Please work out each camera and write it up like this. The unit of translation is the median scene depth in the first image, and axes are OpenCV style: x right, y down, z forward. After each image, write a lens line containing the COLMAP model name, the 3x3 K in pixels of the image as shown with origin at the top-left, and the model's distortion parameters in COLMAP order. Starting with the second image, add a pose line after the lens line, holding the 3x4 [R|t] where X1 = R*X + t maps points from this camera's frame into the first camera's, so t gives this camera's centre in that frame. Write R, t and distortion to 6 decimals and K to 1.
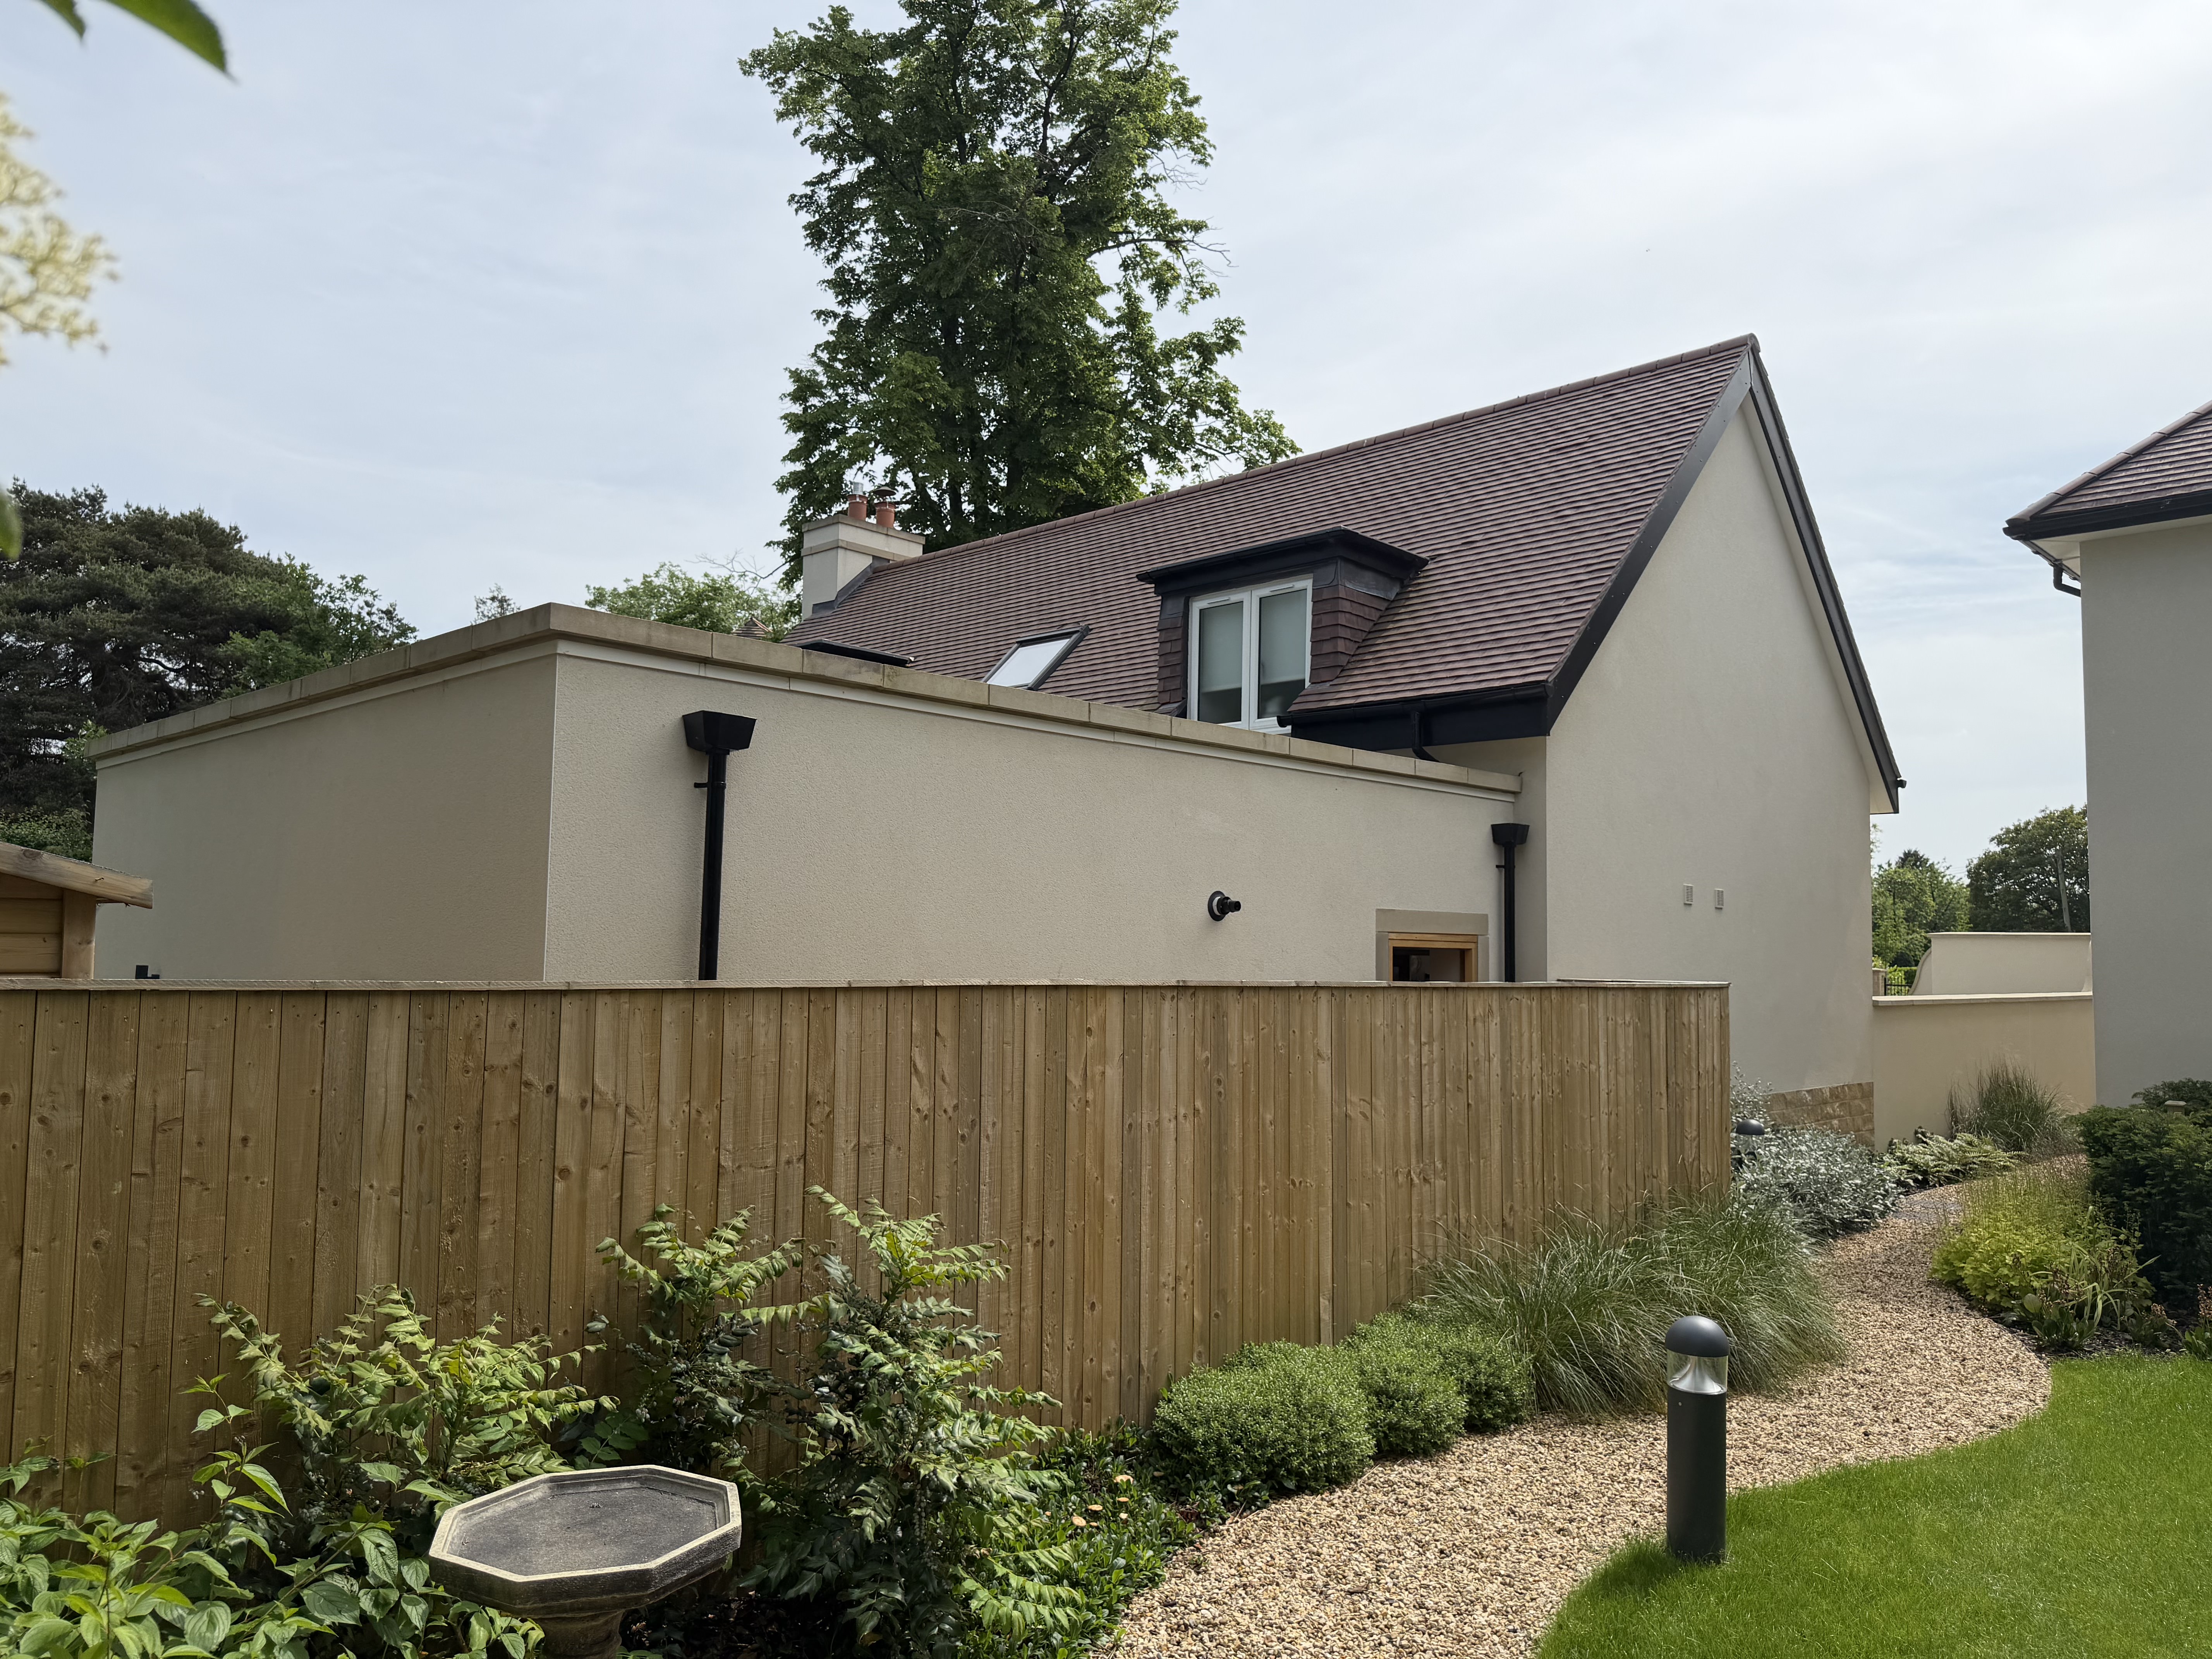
lens RADIAL K [[1559.1, 0, 1103.7], [0, 1559.1, 837.5], [0, 0, 1]] dist [0.066541, -0.083298]
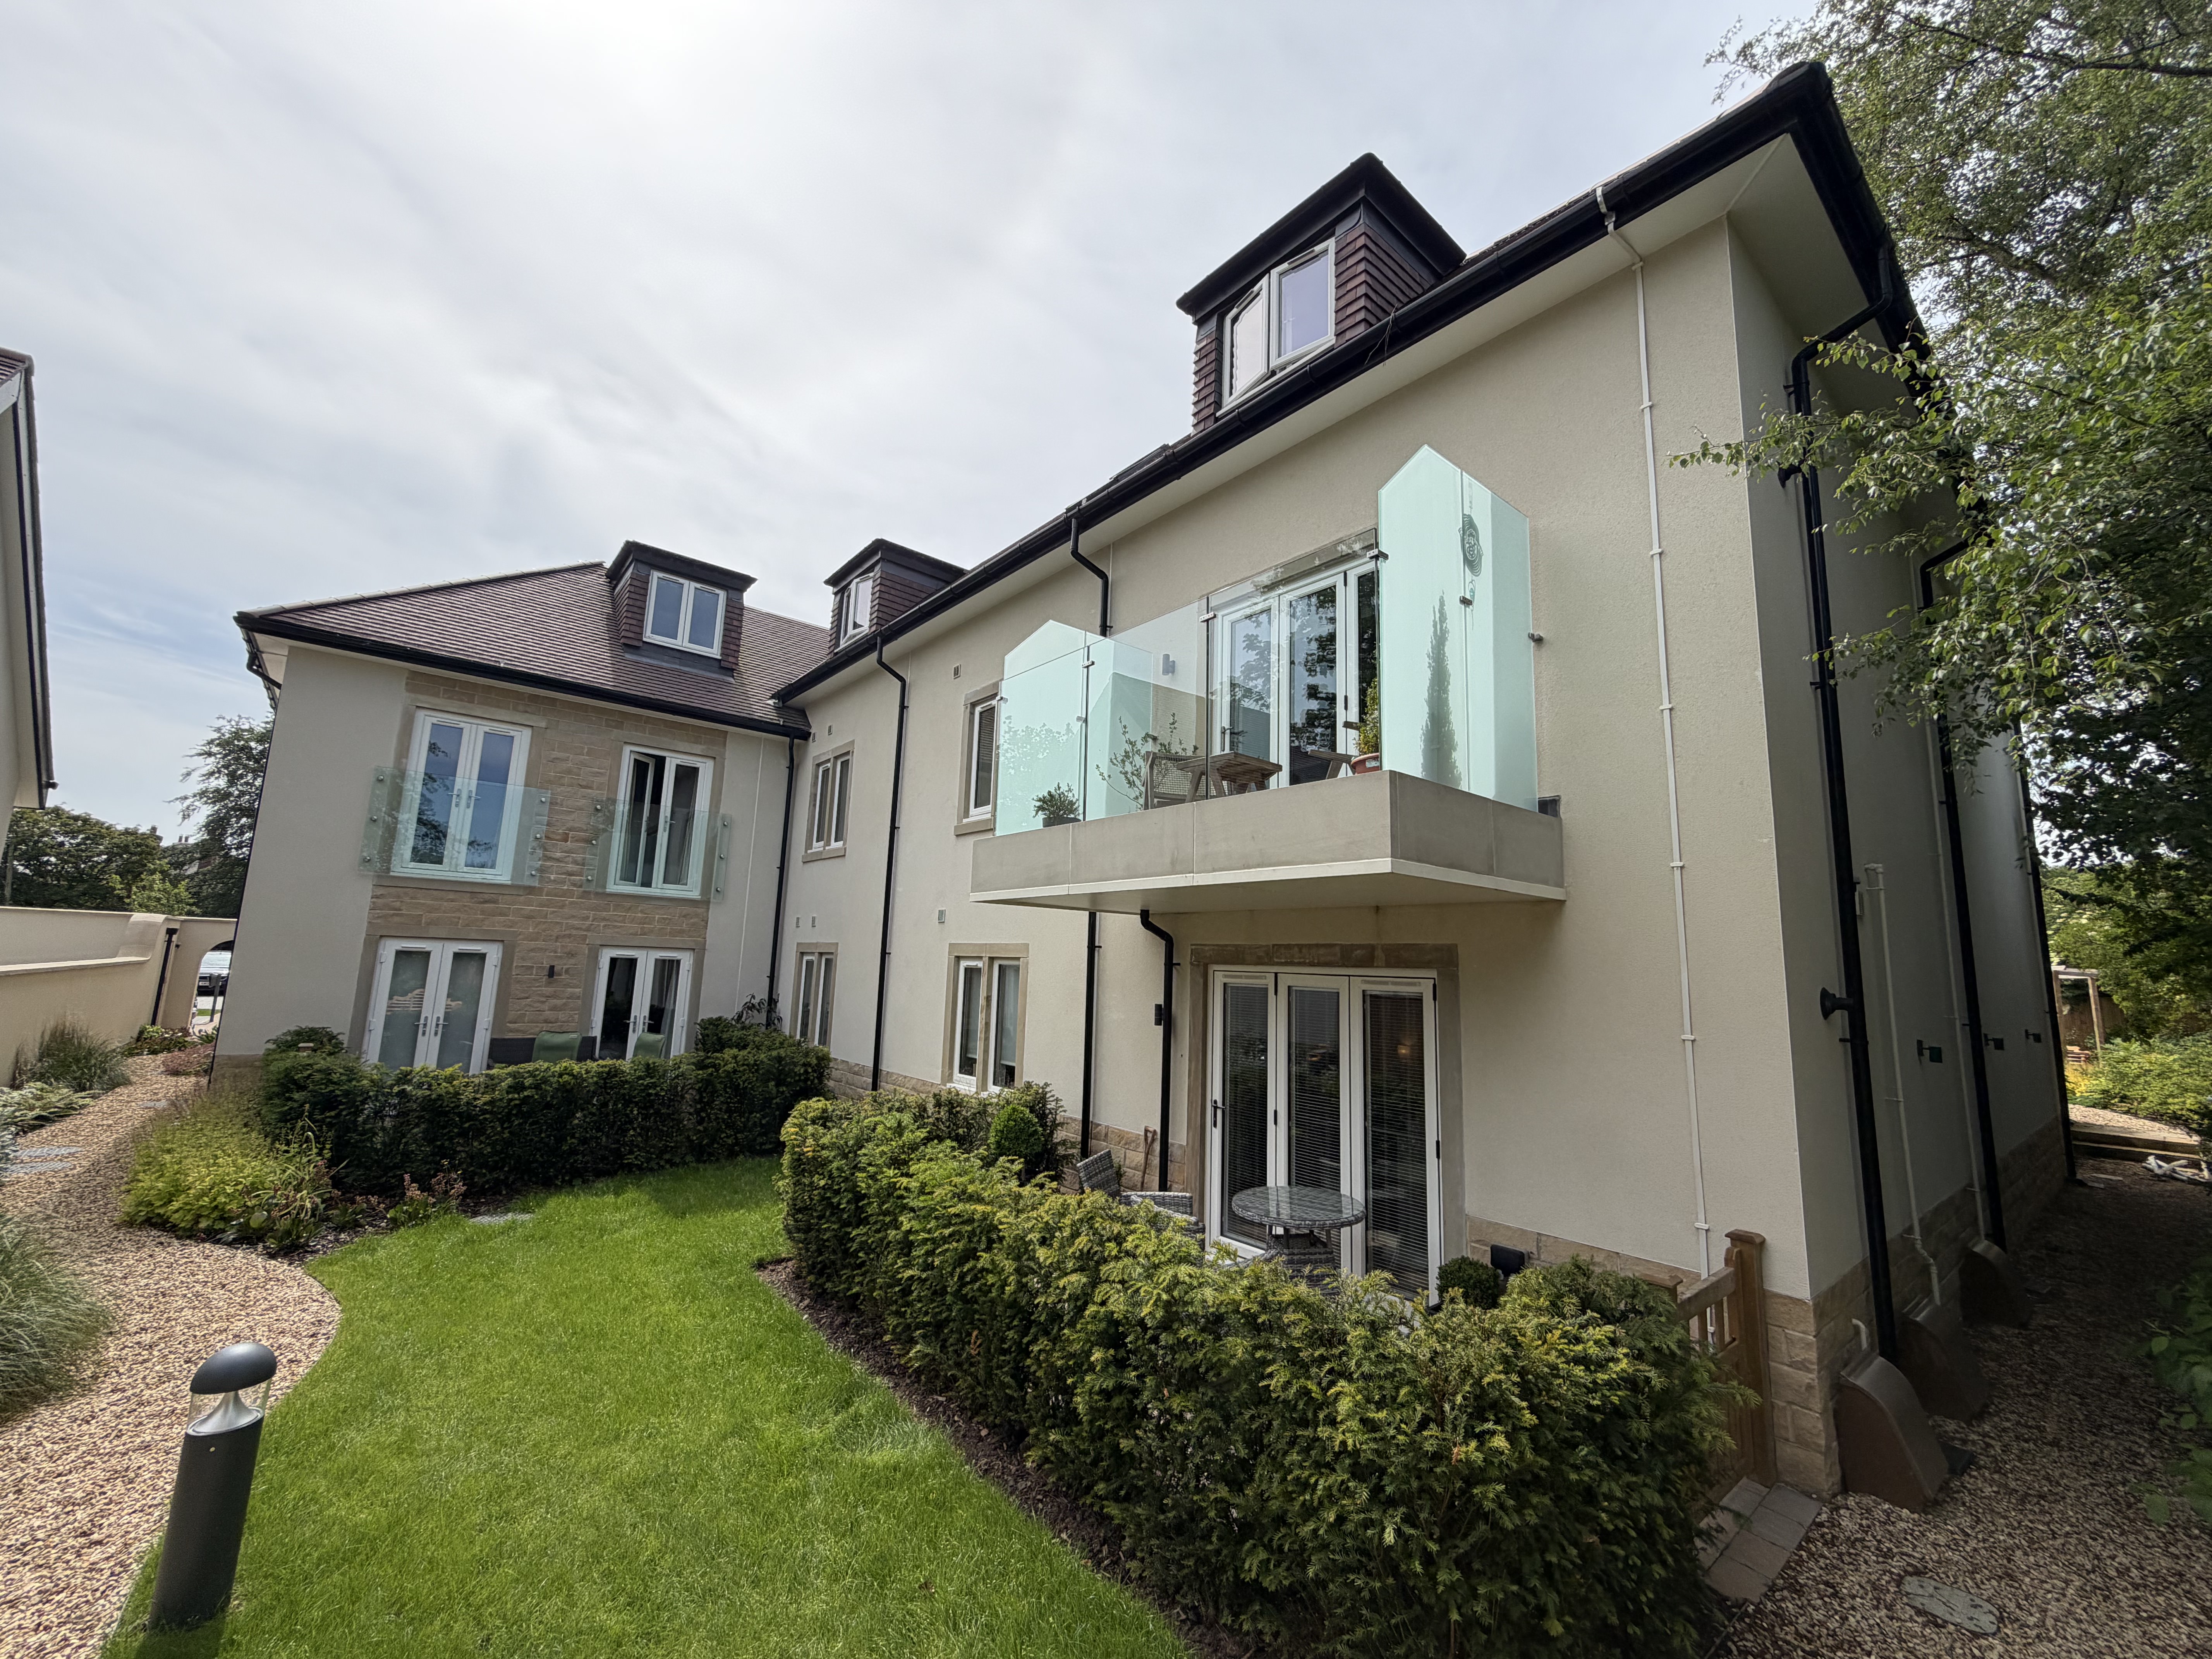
lens RADIAL K [[884.8, 0, 1096.4], [0, 884.8, 831.7], [0, 0, 1]] dist [0.000729, 0.000244]
pose [[0.115581, 0.138825, 0.983549, -0.081331], [-0.106262, 0.986231, -0.126716, 0.001590], [-0.987598, -0.089868, 0.128741, 0.241297]]
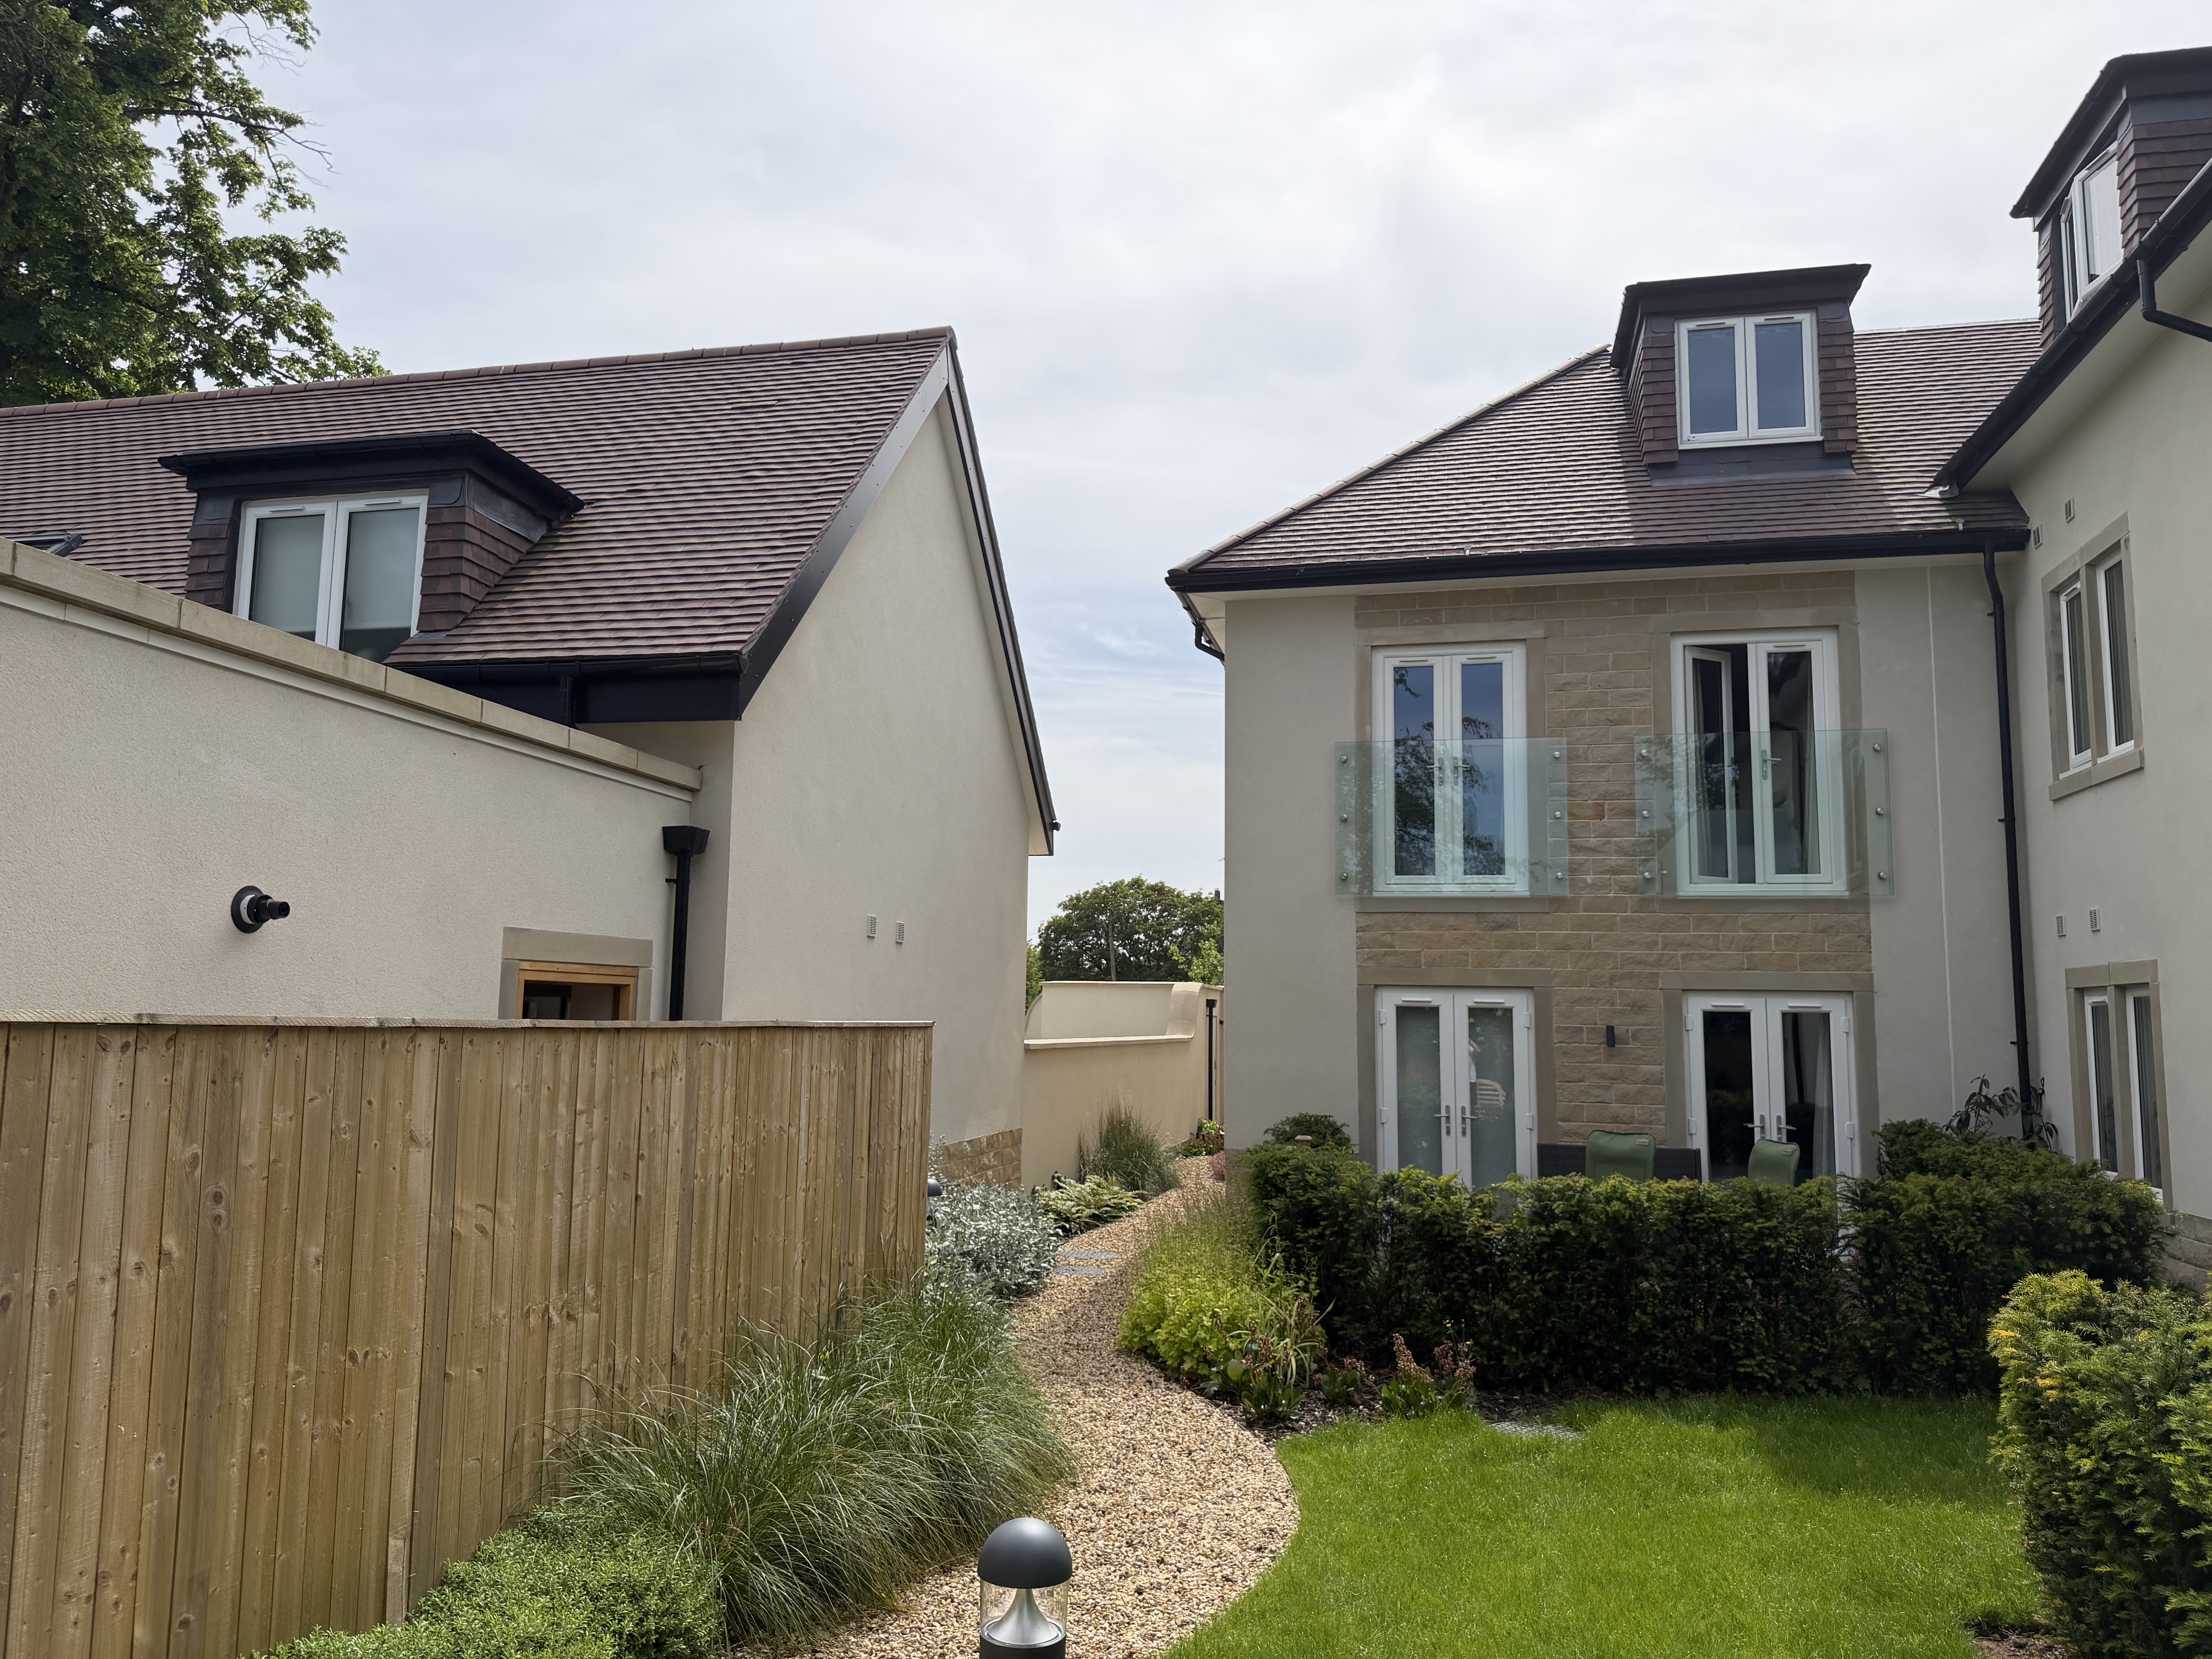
lens RADIAL K [[1559.1, 0, 1103.7], [0, 1559.1, 837.5], [0, 0, 1]] dist [0.066541, -0.083298]
pose [[0.850390, 0.053421, 0.523434, 0.028231], [-0.034560, 0.998355, -0.045744, 0.029261], [-0.525017, 0.020810, 0.850837, 0.241037]]
